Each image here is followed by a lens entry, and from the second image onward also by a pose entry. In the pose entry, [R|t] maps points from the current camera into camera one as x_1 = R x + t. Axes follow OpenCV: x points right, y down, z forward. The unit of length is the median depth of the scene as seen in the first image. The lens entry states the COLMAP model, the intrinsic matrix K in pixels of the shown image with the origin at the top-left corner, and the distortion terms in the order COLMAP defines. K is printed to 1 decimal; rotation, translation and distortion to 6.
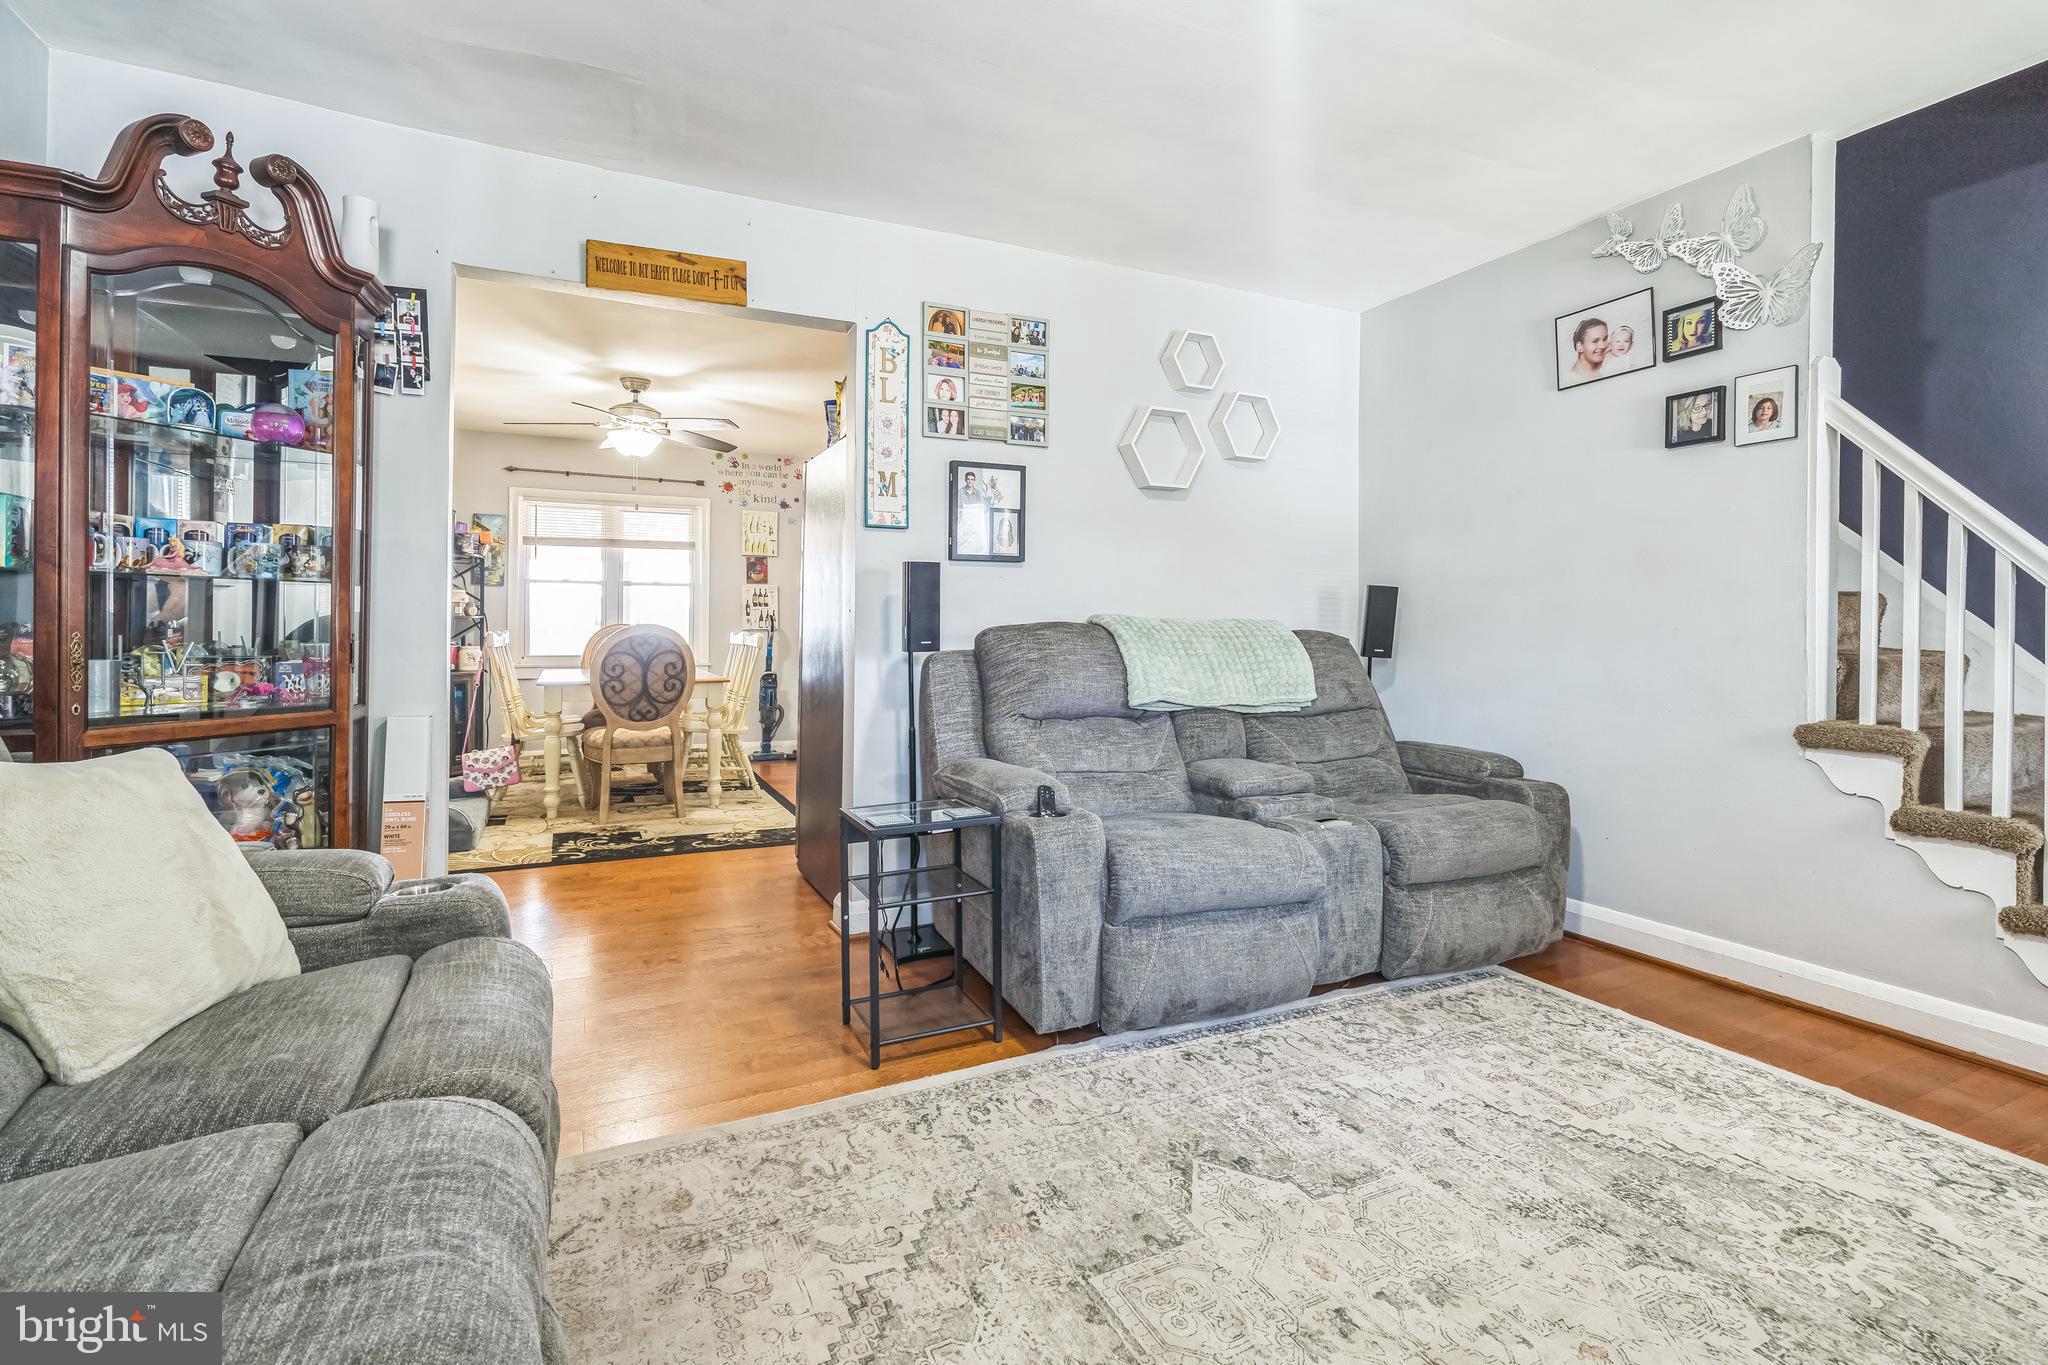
lens RADIAL K [[941.4, 0, 1003.1], [0, 941.4, 629.4], [0, 0, 1]] dist [-0.004784, 0.003265]
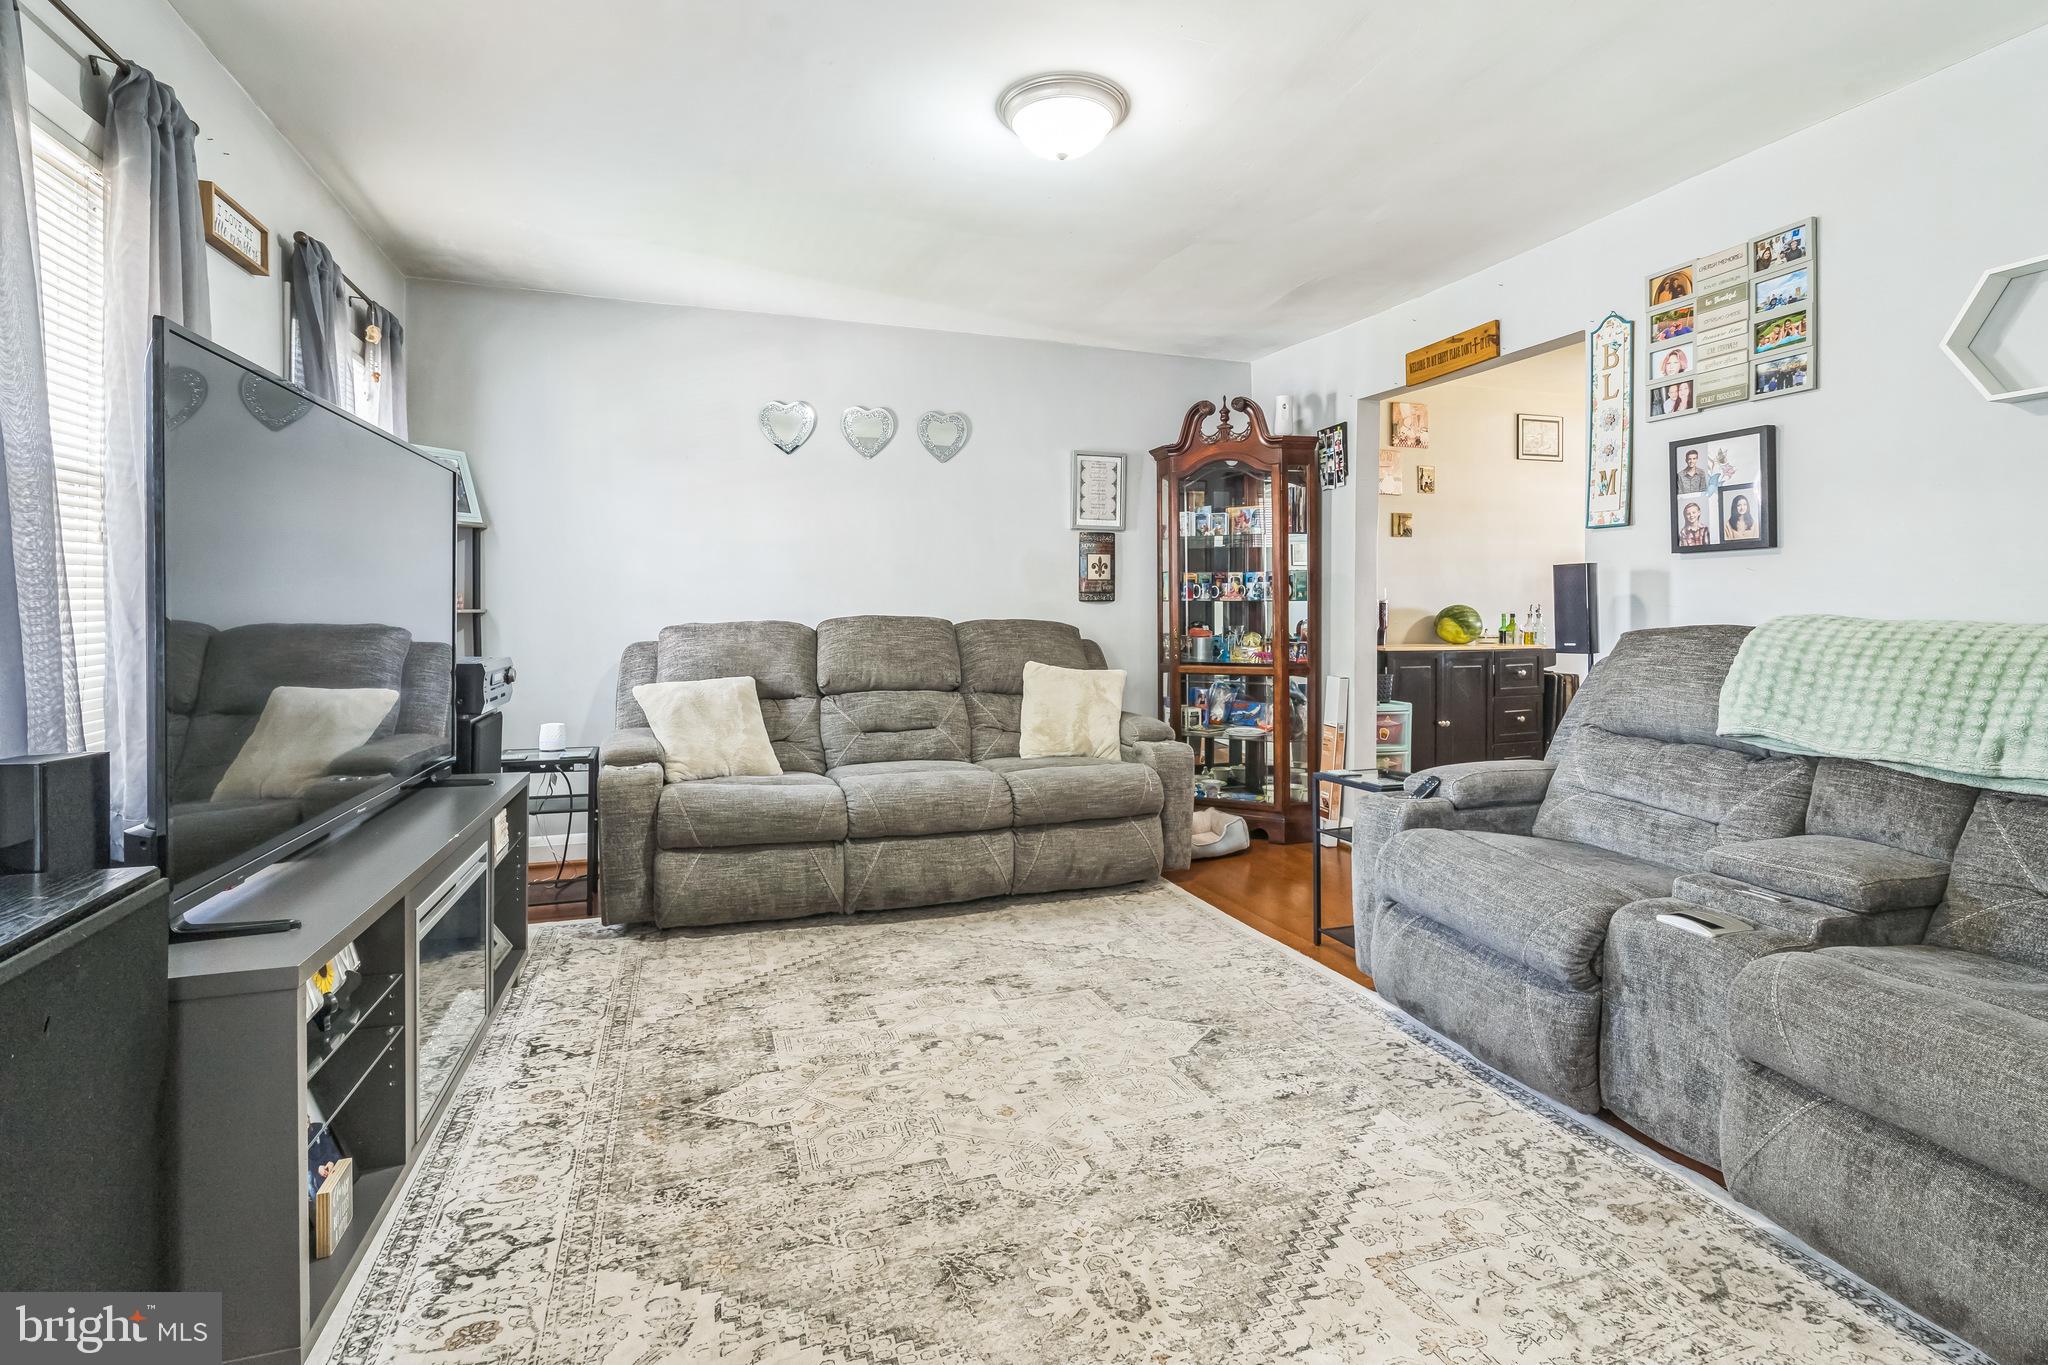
lens RADIAL K [[941.4, 0, 1052.4], [0, 941.4, 614.3], [0, 0, 1]] dist [-0.004784, 0.003265]
pose [[-0.064836, -0.002129, -0.997894, 1.102107], [-0.004282, 0.999989, -0.001855, -0.015880], [0.997887, 0.004153, -0.064844, 0.602248]]
